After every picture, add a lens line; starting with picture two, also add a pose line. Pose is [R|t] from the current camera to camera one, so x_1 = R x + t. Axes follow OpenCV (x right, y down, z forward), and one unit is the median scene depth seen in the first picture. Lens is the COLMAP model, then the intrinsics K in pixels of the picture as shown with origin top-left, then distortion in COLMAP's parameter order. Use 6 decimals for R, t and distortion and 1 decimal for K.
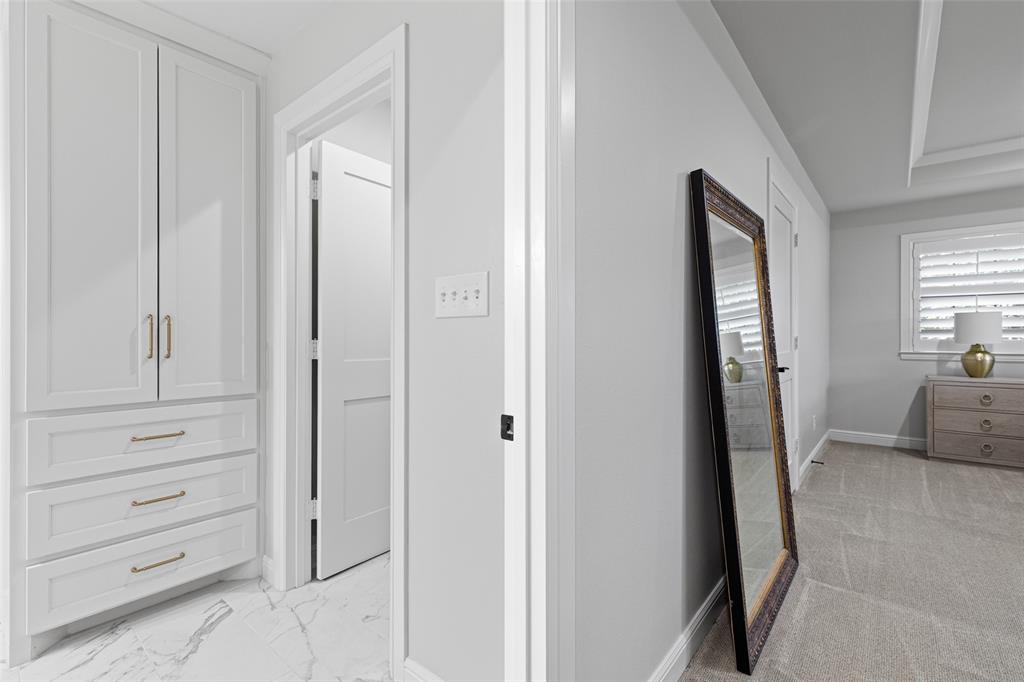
lens RADIAL K [[459.5, 0, 512.7], [0, 459.5, 334.9], [0, 0, 1]] dist [0.004543, 0.000101]
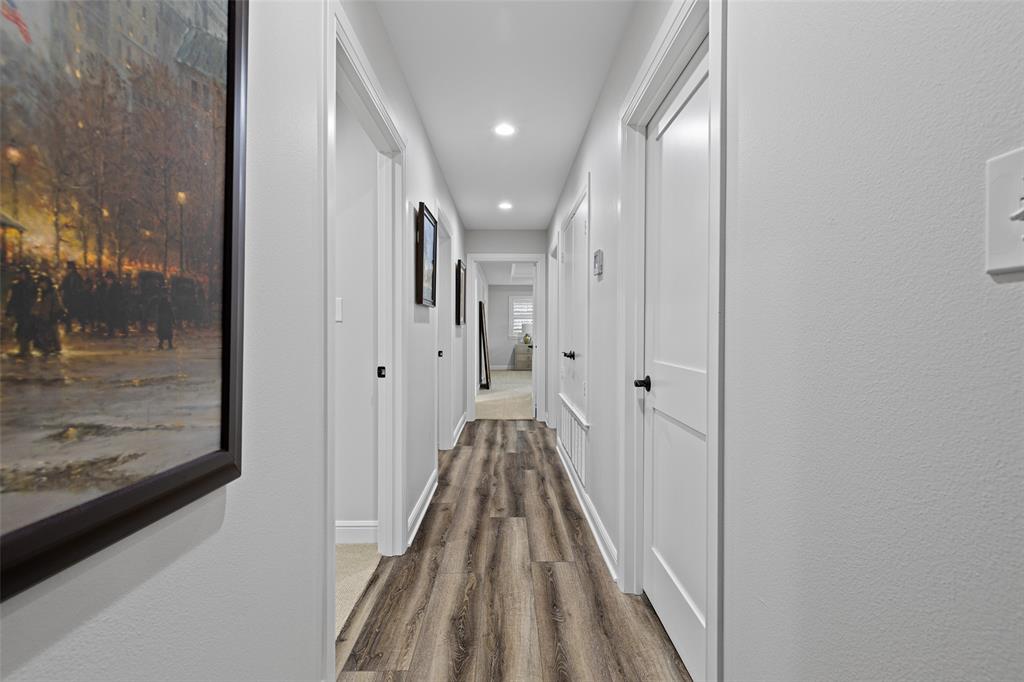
lens RADIAL K [[459.5, 0, 512.7], [0, 459.5, 334.9], [0, 0, 1]] dist [0.004543, 0.000101]
pose [[0.744823, -0.011336, 0.667166, -1.205212], [0.004654, 0.999920, 0.011795, -0.009864], [-0.667246, -0.005680, 0.744816, -1.319294]]
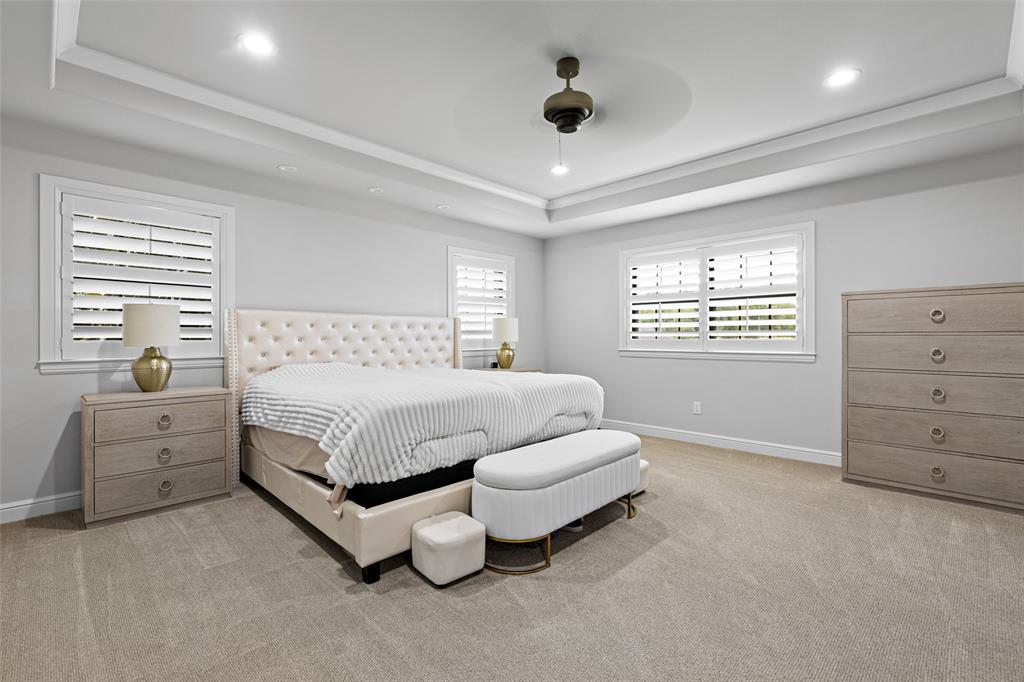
lens RADIAL K [[459.5, 0, 512.7], [0, 459.5, 334.9], [0, 0, 1]] dist [0.004543, 0.000101]
pose [[0.080725, -0.001704, 0.996735, 0.301862], [-0.001066, 0.999998, 0.001796, -0.001611], [-0.996736, -0.001208, 0.080723, 0.348837]]
